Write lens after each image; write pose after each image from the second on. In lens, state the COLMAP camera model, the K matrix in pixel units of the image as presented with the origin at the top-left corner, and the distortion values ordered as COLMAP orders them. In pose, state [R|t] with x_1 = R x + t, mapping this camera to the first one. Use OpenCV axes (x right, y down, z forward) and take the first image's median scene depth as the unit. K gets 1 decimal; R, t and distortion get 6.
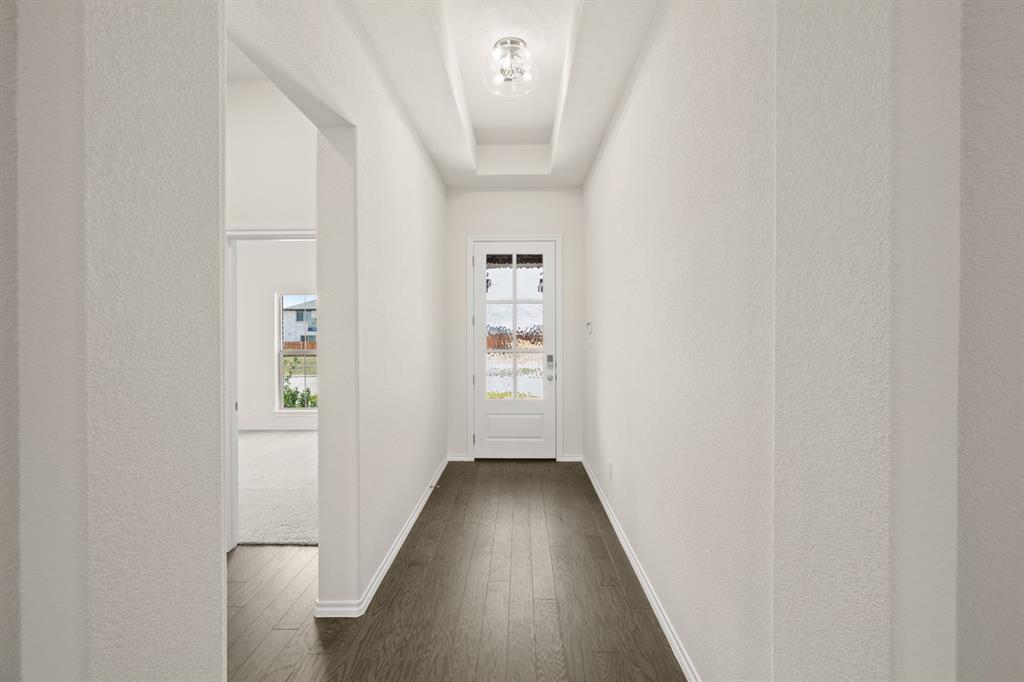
lens RADIAL K [[410.3, 0, 512.9], [0, 410.3, 338.1], [0, 0, 1]] dist [0.007971, -0.000544]
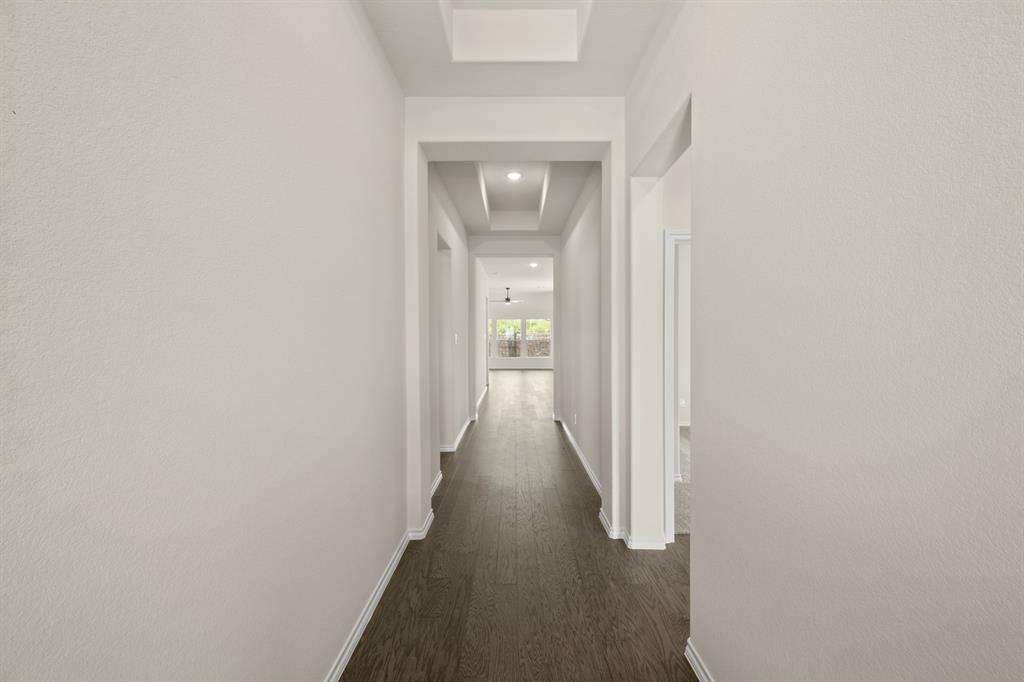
lens RADIAL K [[410.3, 0, 512.7], [0, 410.3, 339.2], [0, 0, 1]] dist [0.007971, -0.000544]
pose [[0.999975, -0.006200, -0.003306, -0.001094], [0.006193, 0.999978, -0.002254, 0.007869], [0.003320, 0.002234, 0.999992, -0.505540]]
